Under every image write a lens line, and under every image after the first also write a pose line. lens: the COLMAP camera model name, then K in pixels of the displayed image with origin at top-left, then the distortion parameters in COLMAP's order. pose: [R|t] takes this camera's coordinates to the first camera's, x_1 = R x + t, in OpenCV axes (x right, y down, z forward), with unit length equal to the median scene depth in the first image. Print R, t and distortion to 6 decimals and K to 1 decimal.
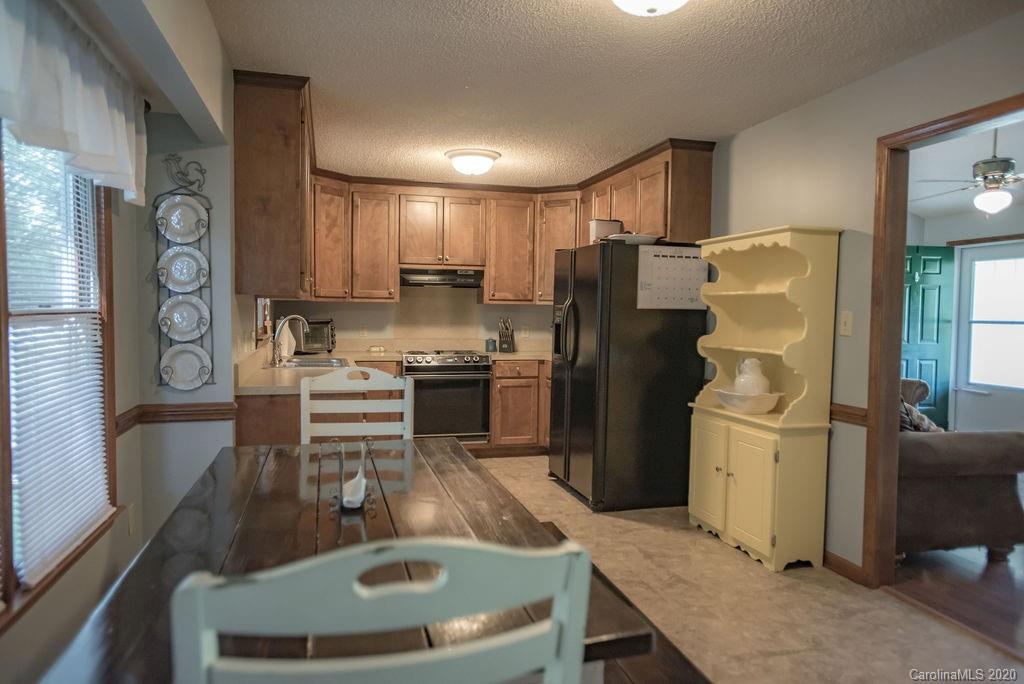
lens RADIAL K [[681.4, 0, 512.0], [0, 681.4, 342.0], [0, 0, 1]] dist [0.001056, 0.007614]
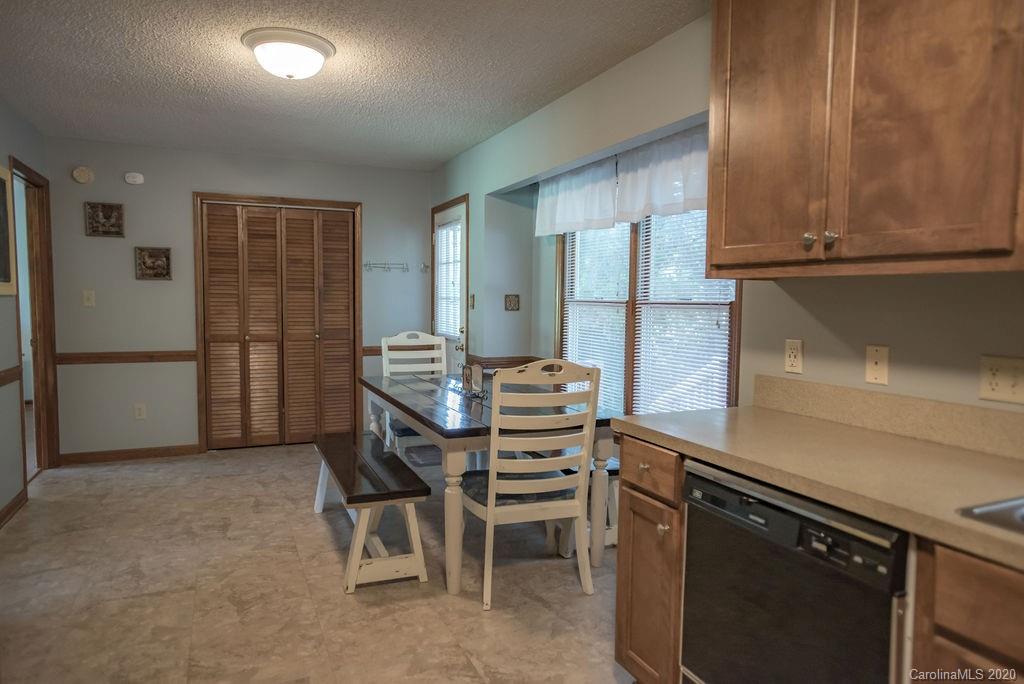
lens RADIAL K [[620.7, 0, 512.0], [0, 620.7, 342.0], [0, 0, 1]] dist [-0.018009, 0.002108]
pose [[-0.985488, -0.011060, -0.169383, -0.013897], [-0.029677, 0.993732, 0.107780, -0.039766], [0.167130, 0.111242, -0.979639, 0.914554]]
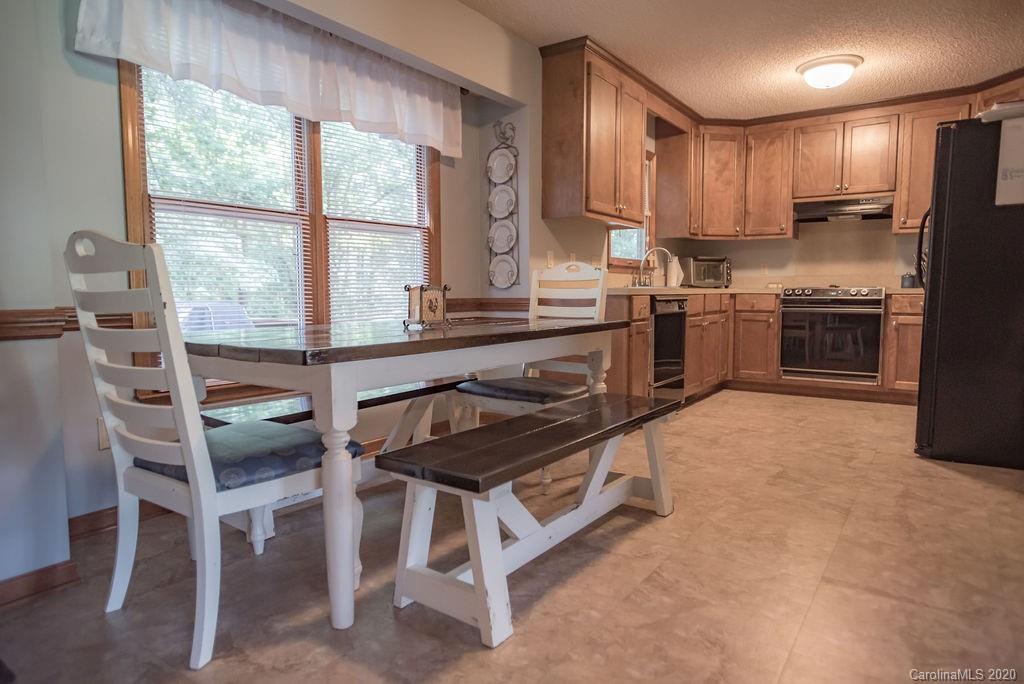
lens RADIAL K [[620.7, 0, 512.0], [0, 620.7, 342.0], [0, 0, 1]] dist [-0.018009, 0.002108]
pose [[0.639858, 0.051748, -0.766749, 0.281175], [-0.026155, 0.998619, 0.045571, 0.065797], [0.768048, -0.009104, 0.640327, 0.100714]]
